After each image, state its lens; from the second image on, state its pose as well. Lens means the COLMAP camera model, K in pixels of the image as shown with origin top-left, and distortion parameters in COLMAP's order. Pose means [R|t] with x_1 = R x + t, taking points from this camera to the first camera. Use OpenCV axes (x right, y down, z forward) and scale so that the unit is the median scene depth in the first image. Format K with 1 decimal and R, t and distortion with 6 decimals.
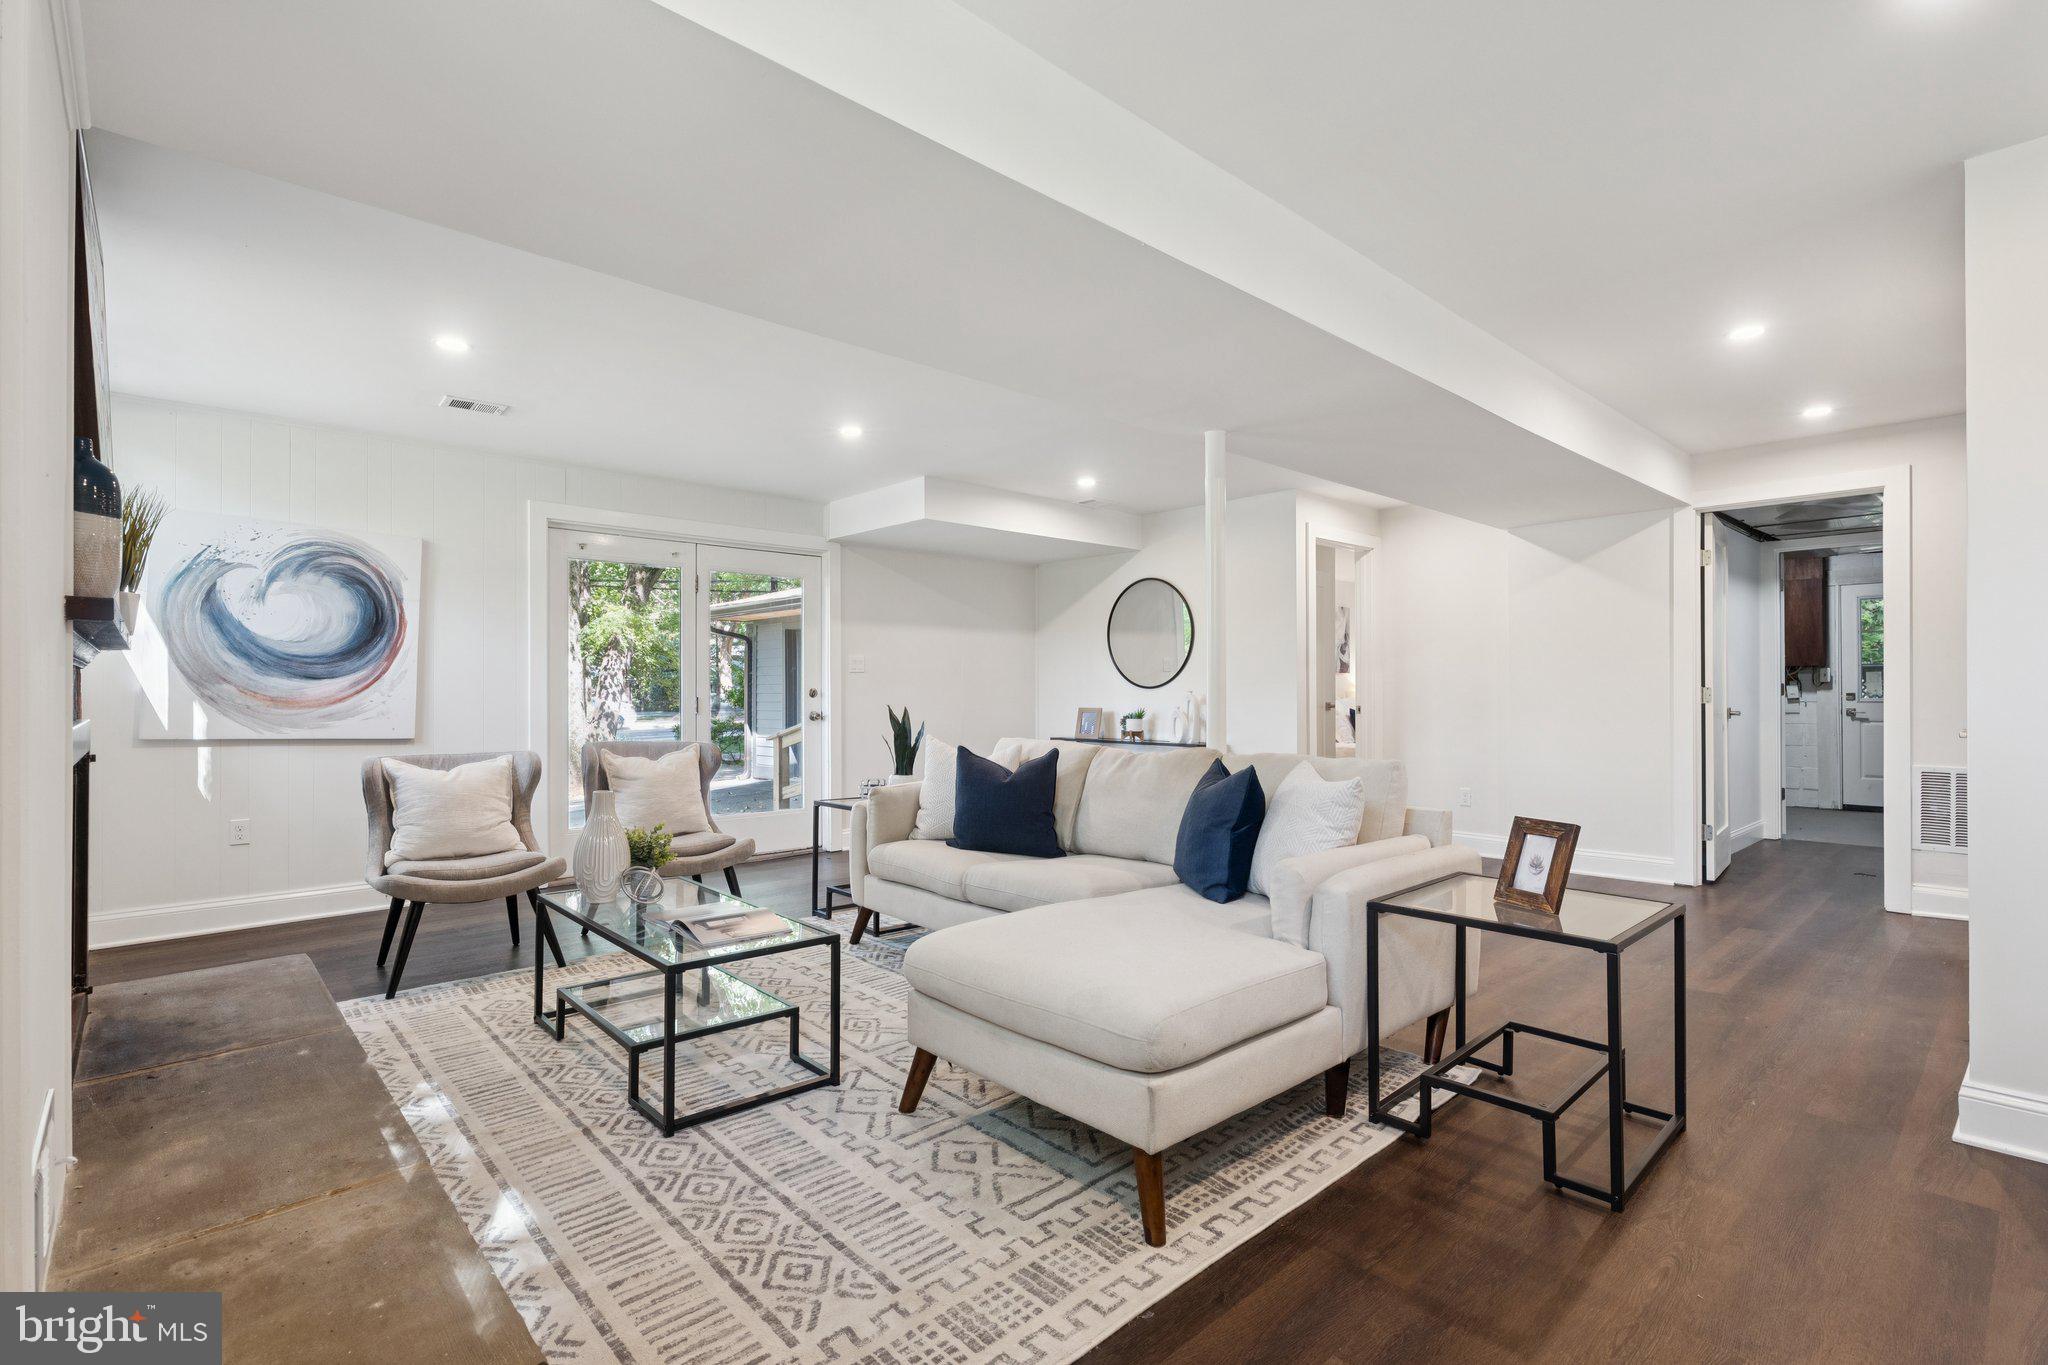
lens RADIAL K [[954.2, 0, 1032.7], [0, 954.2, 689.7], [0, 0, 1]] dist [0.001474, 0.001553]
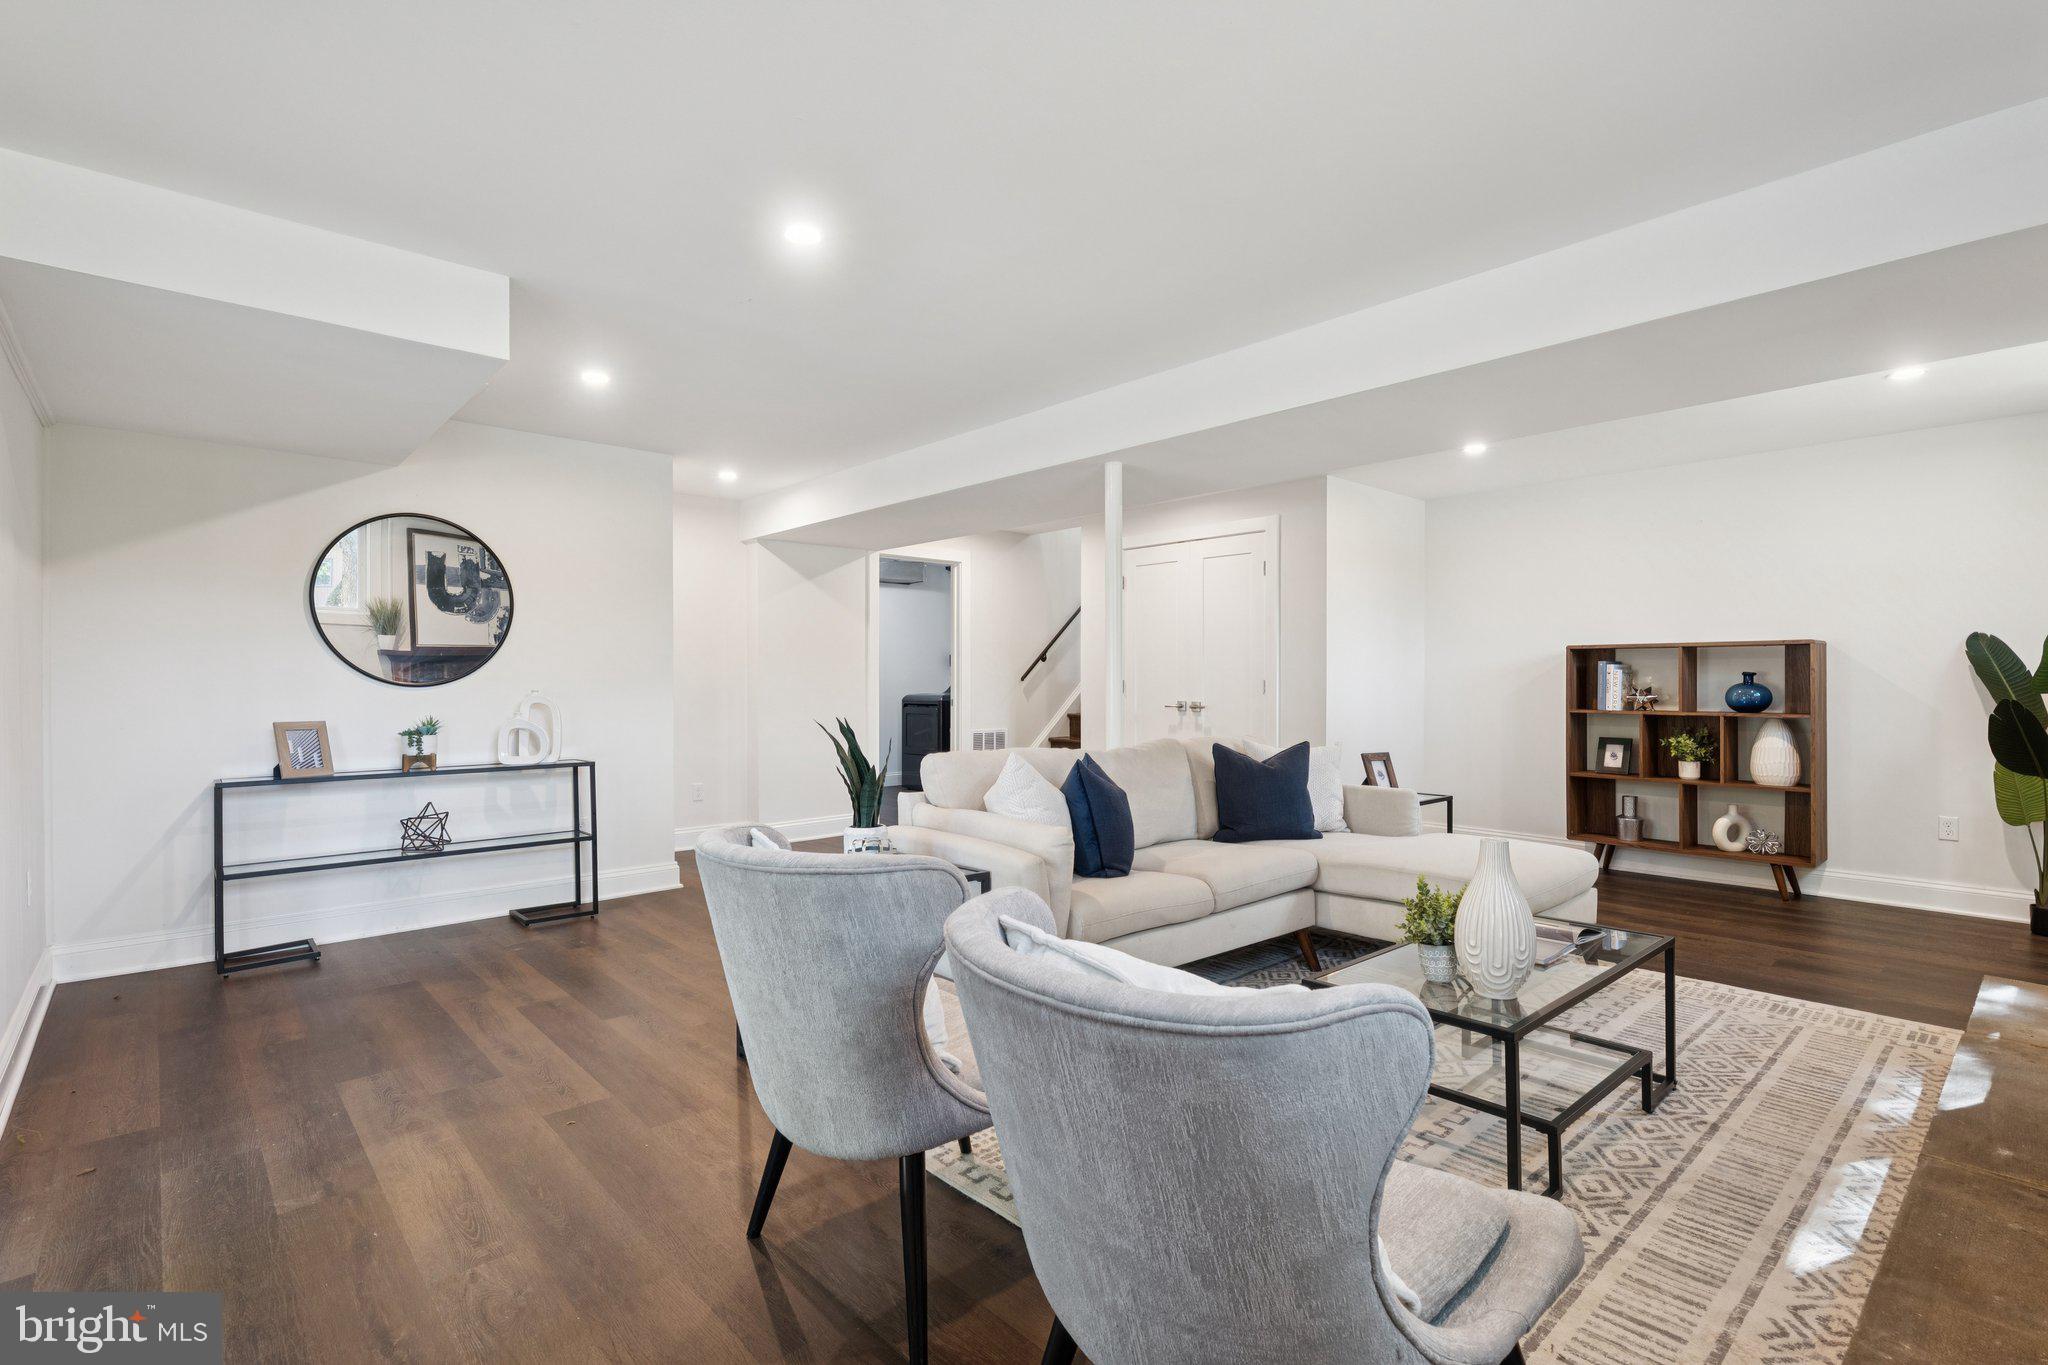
lens RADIAL K [[954.2, 0, 1039.1], [0, 954.2, 674.9], [0, 0, 1]] dist [0.001474, 0.001553]
pose [[0.008492, 0.010126, 0.999913, -0.746414], [0.001350, 0.999948, -0.010138, -0.003291], [-0.999963, 0.001436, 0.008477, 0.854227]]
